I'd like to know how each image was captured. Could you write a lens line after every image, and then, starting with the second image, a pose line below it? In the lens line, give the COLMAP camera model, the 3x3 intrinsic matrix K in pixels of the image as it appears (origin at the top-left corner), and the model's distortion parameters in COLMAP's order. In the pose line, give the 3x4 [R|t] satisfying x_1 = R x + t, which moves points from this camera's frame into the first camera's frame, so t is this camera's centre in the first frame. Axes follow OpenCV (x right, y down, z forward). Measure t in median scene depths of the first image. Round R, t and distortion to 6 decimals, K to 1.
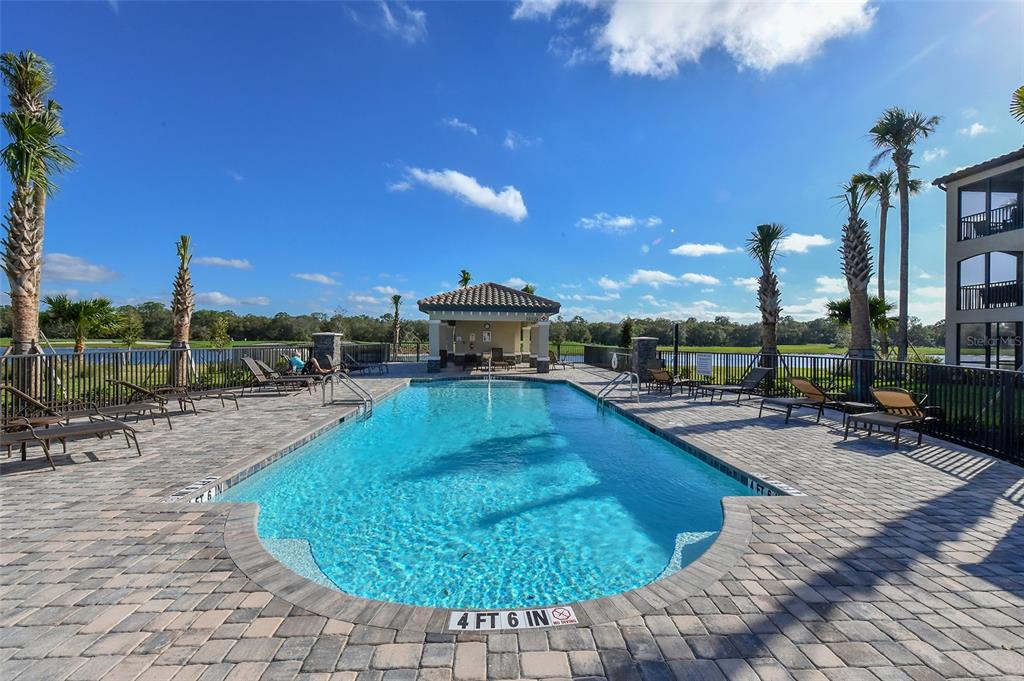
lens RADIAL K [[372.6, 0, 512.0], [0, 372.6, 340.5], [0, 0, 1]] dist [-0.000489, -0.000079]
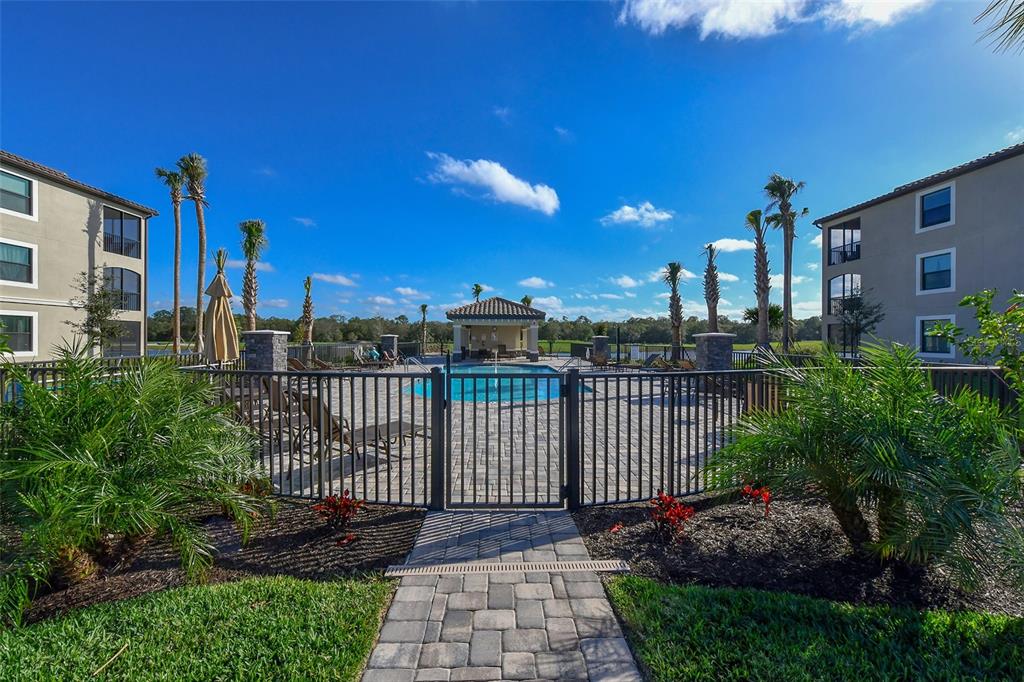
lens RADIAL K [[372.6, 0, 512.0], [0, 372.6, 341.0], [0, 0, 1]] dist [-0.000489, -0.000079]
pose [[0.999395, -0.007810, -0.033889, 0.049339], [0.007916, 0.999964, 0.003002, 0.003423], [0.033864, -0.003269, 0.999421, -0.421572]]
